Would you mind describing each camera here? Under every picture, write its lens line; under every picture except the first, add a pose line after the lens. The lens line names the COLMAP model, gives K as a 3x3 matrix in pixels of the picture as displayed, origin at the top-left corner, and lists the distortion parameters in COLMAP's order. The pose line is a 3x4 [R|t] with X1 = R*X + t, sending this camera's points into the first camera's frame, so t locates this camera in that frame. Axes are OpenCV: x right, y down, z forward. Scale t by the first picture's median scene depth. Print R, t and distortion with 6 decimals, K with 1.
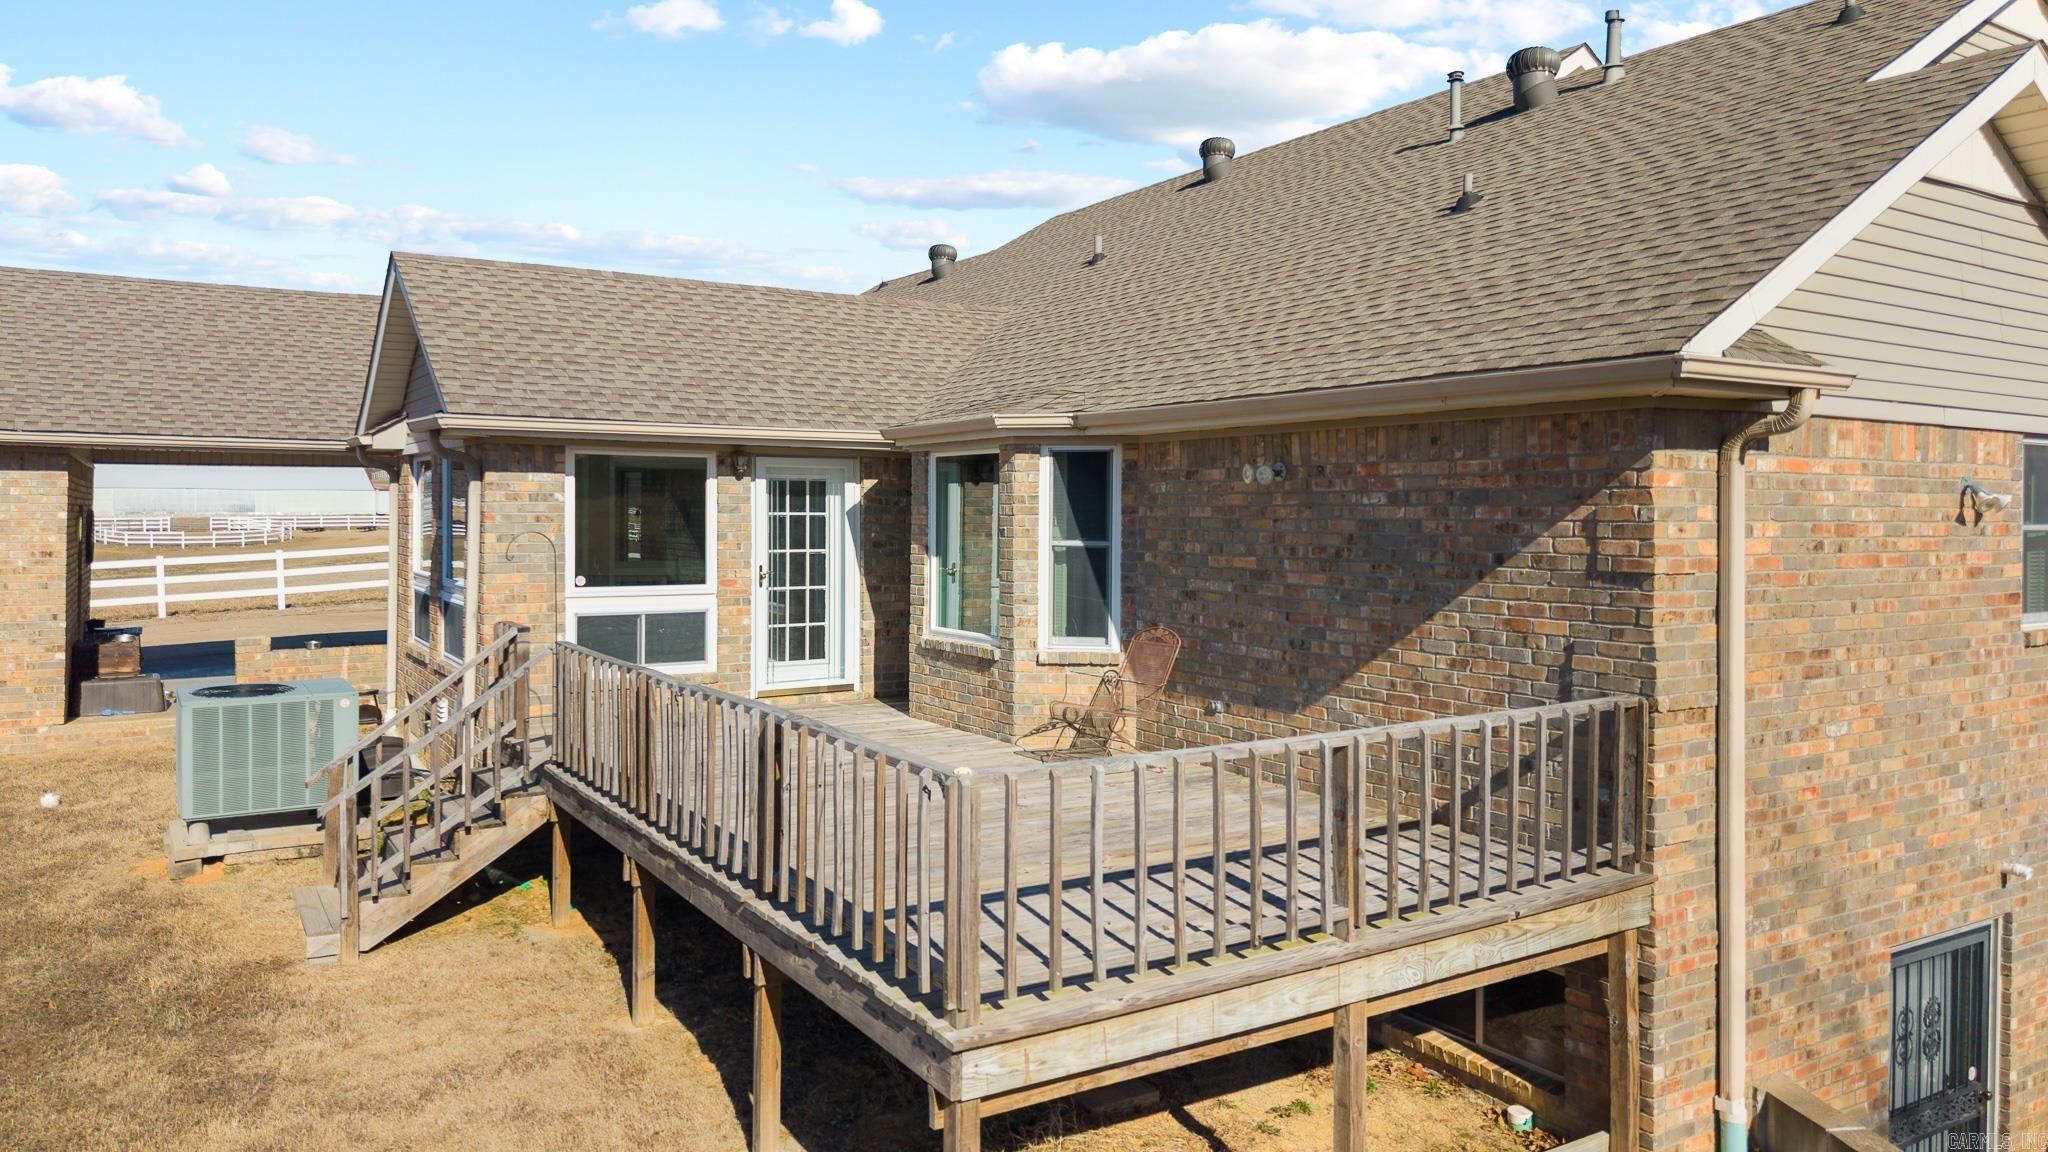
lens RADIAL K [[1384.7, 0, 1024.0], [0, 1384.7, 576.0], [0, 0, 1]] dist [0.004490, -0.004724]
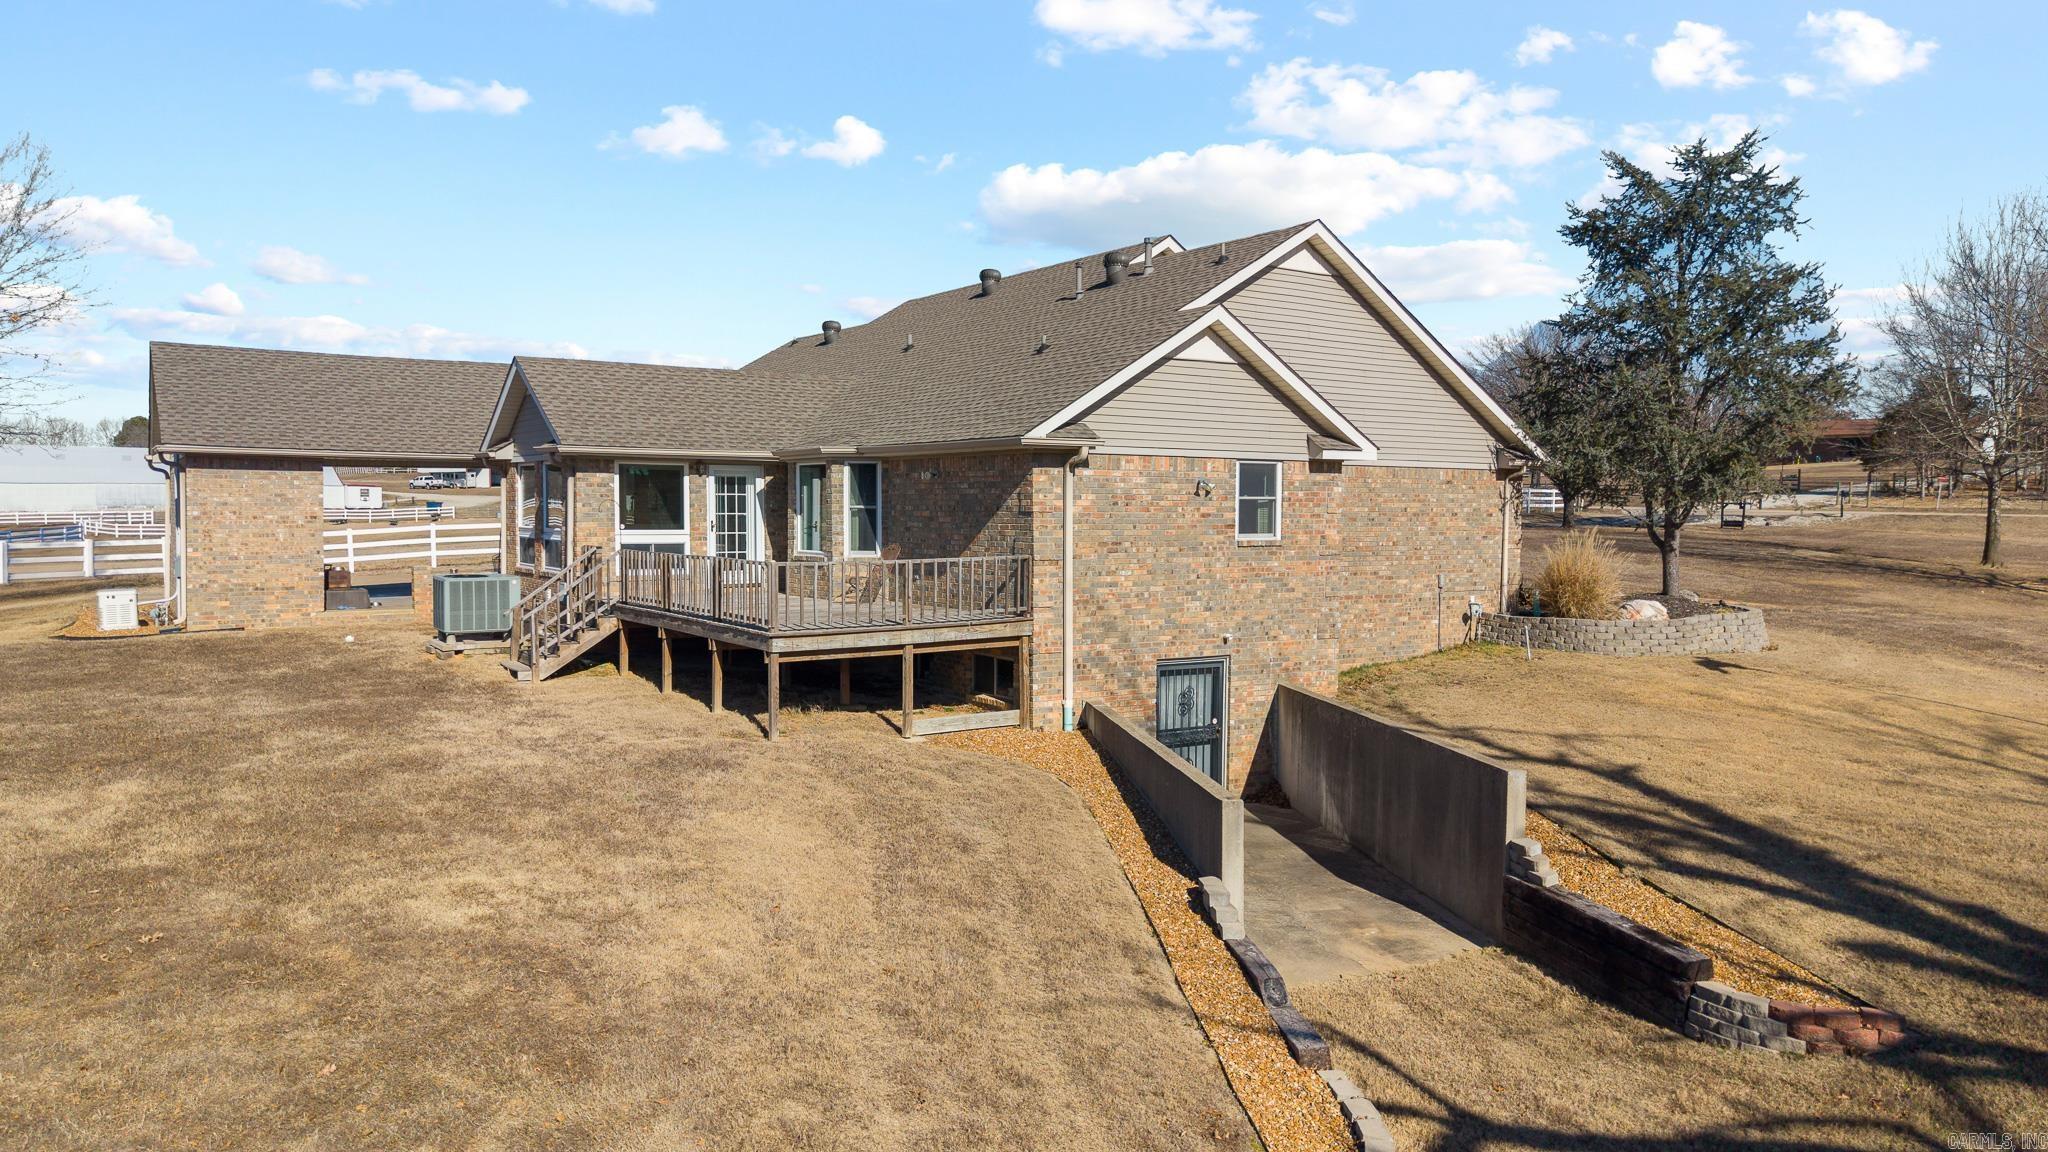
lens RADIAL K [[1261.6, 0, 1024.0], [0, 1261.6, 576.0], [0, 0, 1]] dist [0.001396, -0.072055]
pose [[0.998275, -0.002660, 0.058659, 0.174567], [0.001991, 0.999932, 0.011463, 0.061630], [-0.058686, -0.011327, 0.998212, -0.967082]]
